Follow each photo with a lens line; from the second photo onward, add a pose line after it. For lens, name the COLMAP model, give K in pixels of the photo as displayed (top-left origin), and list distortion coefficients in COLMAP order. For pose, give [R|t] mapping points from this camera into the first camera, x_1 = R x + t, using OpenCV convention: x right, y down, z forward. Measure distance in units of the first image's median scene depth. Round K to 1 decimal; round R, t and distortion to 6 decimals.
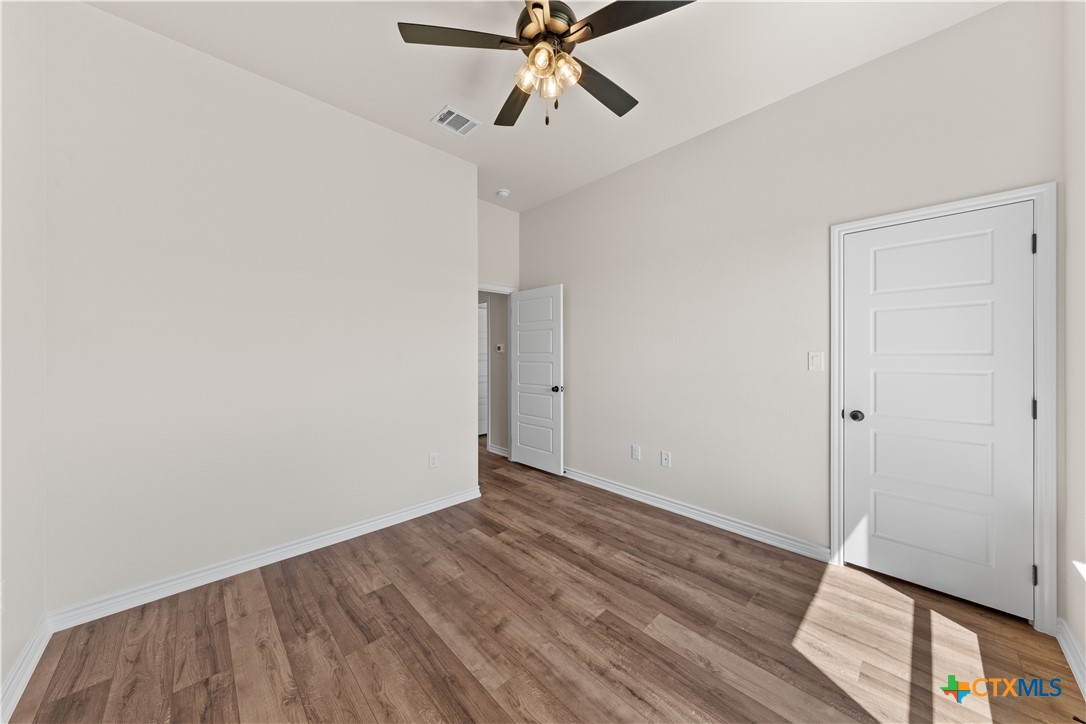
lens RADIAL K [[360.5, 0, 543.0], [0, 360.5, 362.0], [0, 0, 1]] dist [-0.000598, -0.000052]
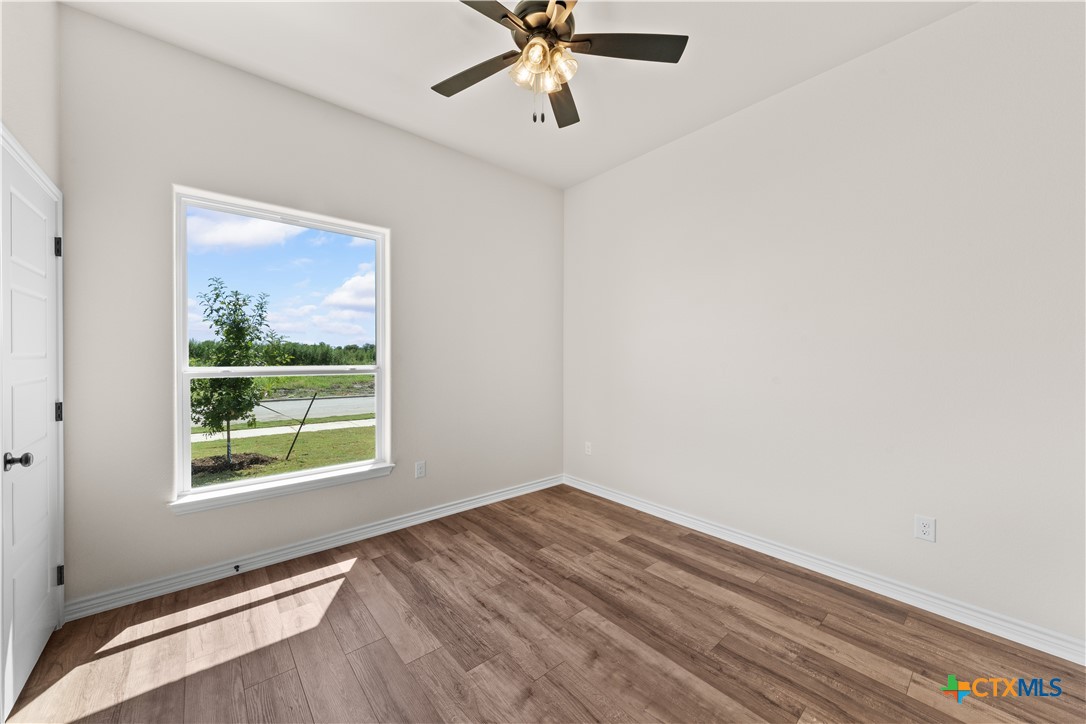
lens RADIAL K [[390.5, 0, 543.0], [0, 390.5, 362.0], [0, 0, 1]] dist [0.000006, -0.000005]
pose [[-0.998509, -0.002329, 0.054539, -0.046648], [-0.000883, 0.999648, 0.026518, -0.036541], [-0.054582, 0.026430, -0.998159, 2.014599]]
